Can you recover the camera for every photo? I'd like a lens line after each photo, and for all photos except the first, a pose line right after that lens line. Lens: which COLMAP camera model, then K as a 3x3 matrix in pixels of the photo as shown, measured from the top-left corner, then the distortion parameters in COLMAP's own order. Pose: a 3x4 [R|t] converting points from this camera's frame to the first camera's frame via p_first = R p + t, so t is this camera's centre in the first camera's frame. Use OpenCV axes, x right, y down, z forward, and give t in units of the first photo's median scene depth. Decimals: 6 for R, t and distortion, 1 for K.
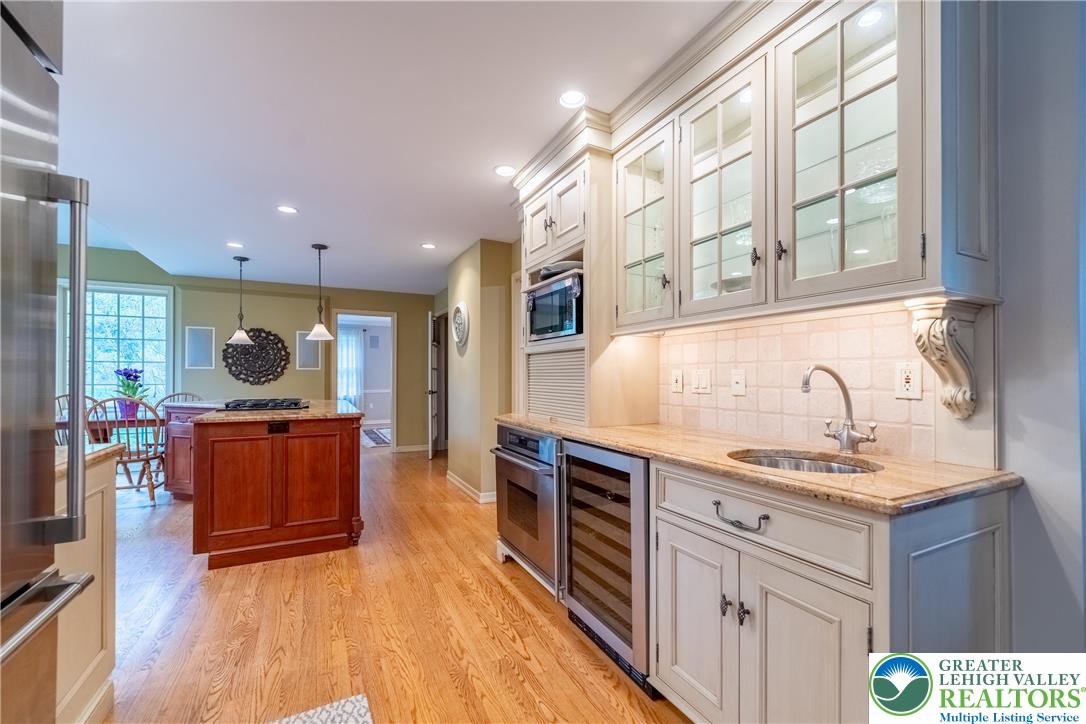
lens RADIAL K [[446.0, 0, 541.9], [0, 446.0, 371.8], [0, 0, 1]] dist [-0.000819, -0.000160]
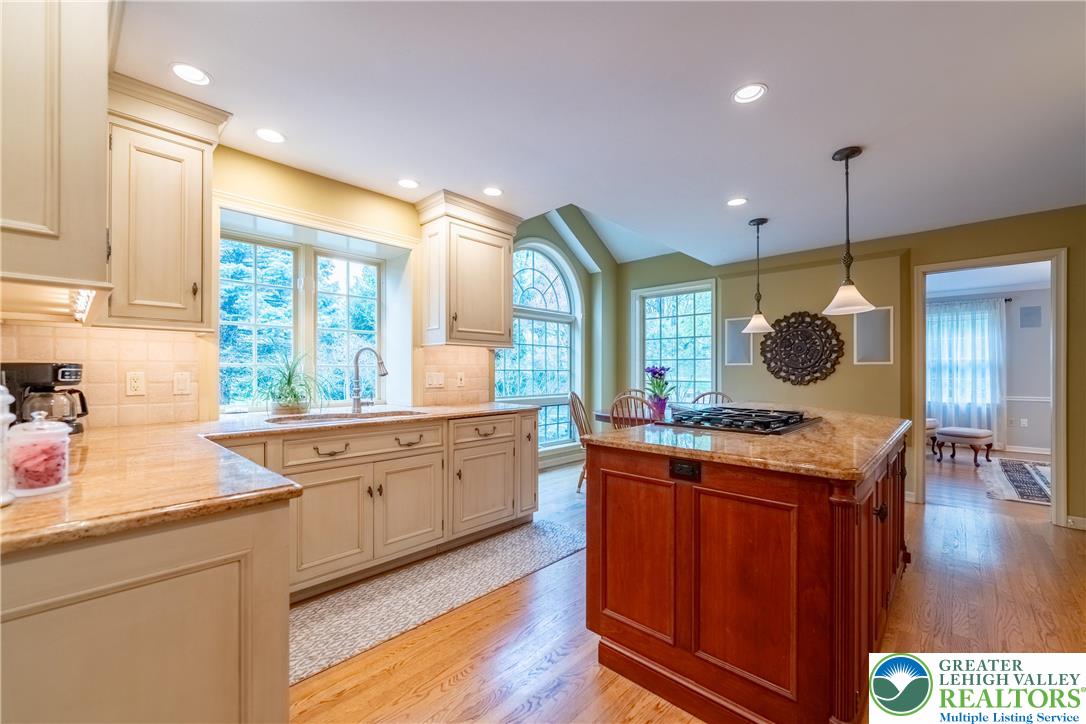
lens RADIAL K [[446.0, 0, 541.9], [0, 446.0, 371.8], [0, 0, 1]] dist [-0.000819, -0.000160]
pose [[0.342568, -0.000491, -0.939493, -0.070647], [0.008309, 0.999962, 0.002507, 0.000564], [0.939456, -0.008665, 0.342559, 0.342604]]
